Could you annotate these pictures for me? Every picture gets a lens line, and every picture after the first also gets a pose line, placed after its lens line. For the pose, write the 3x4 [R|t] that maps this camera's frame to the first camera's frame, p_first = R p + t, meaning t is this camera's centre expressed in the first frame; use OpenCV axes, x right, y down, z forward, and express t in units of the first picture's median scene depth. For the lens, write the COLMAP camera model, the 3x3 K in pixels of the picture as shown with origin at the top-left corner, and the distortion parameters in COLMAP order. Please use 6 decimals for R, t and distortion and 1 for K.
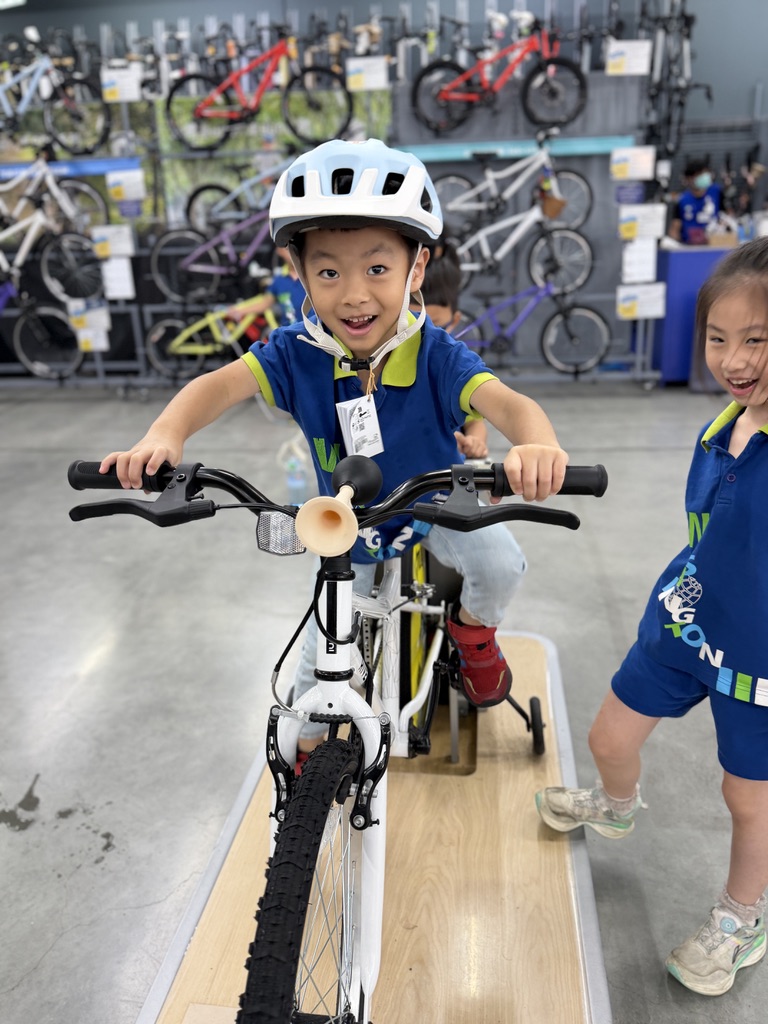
lens RADIAL K [[813.3, 0, 373.8], [0, 813.3, 513.9], [0, 0, 1]] dist [-0.003705, -0.007611]
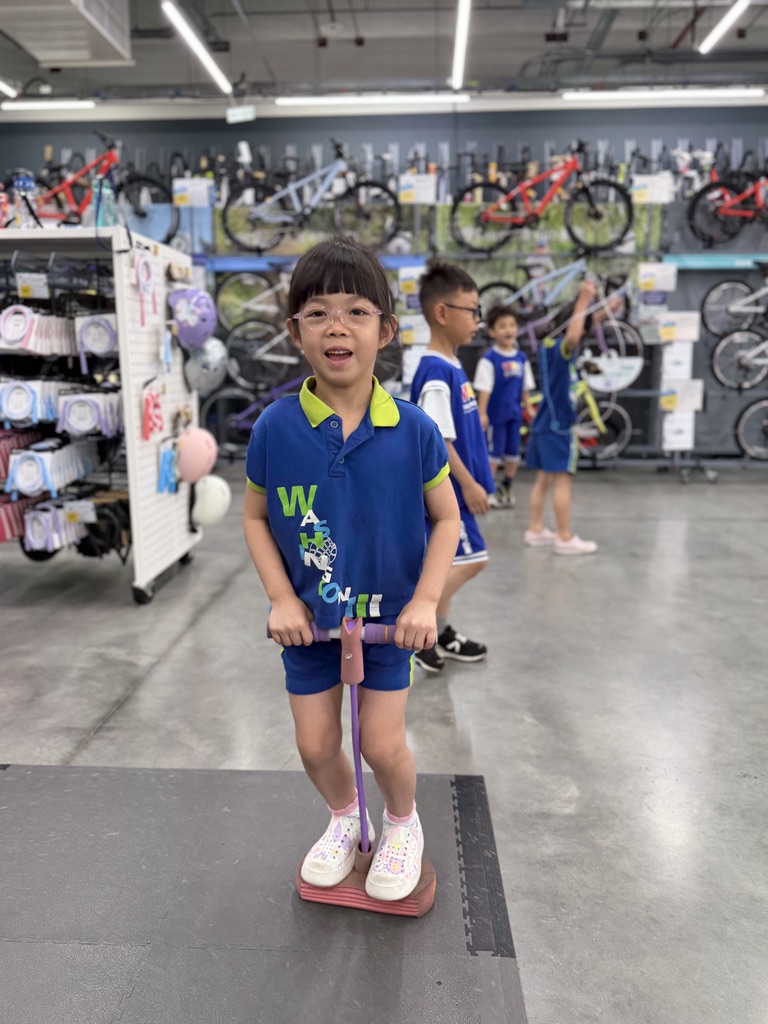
lens RADIAL K [[809.4, 0, 385.2], [0, 809.4, 508.9], [0, 0, 1]] dist [0.013946, -0.033590]
pose [[0.996718, 0.015447, 0.079470, -0.438049], [-0.002717, 0.987458, -0.157858, 0.049836], [-0.080912, 0.157124, 0.984259, 0.032308]]
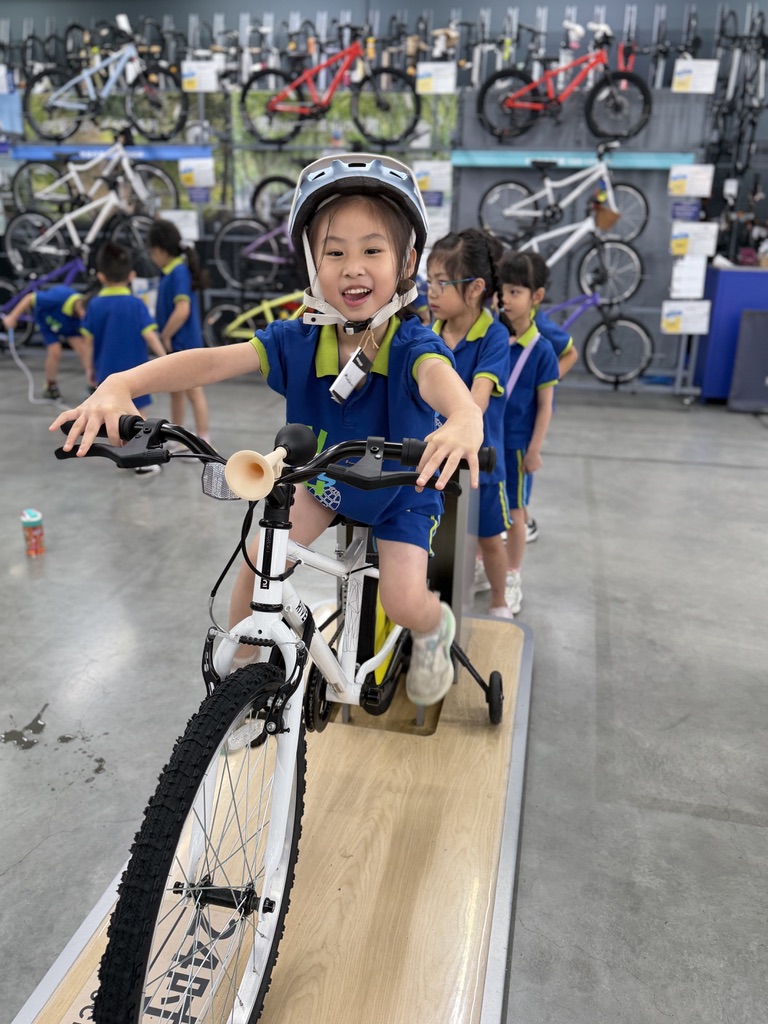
lens RADIAL K [[809.4, 0, 385.2], [0, 809.4, 508.9], [0, 0, 1]] dist [0.013946, -0.033590]
pose [[0.995419, 0.080469, -0.051636, 0.024203], [-0.080558, 0.996750, 0.000354, 0.005559], [0.051497, 0.003808, 0.998666, -0.024231]]
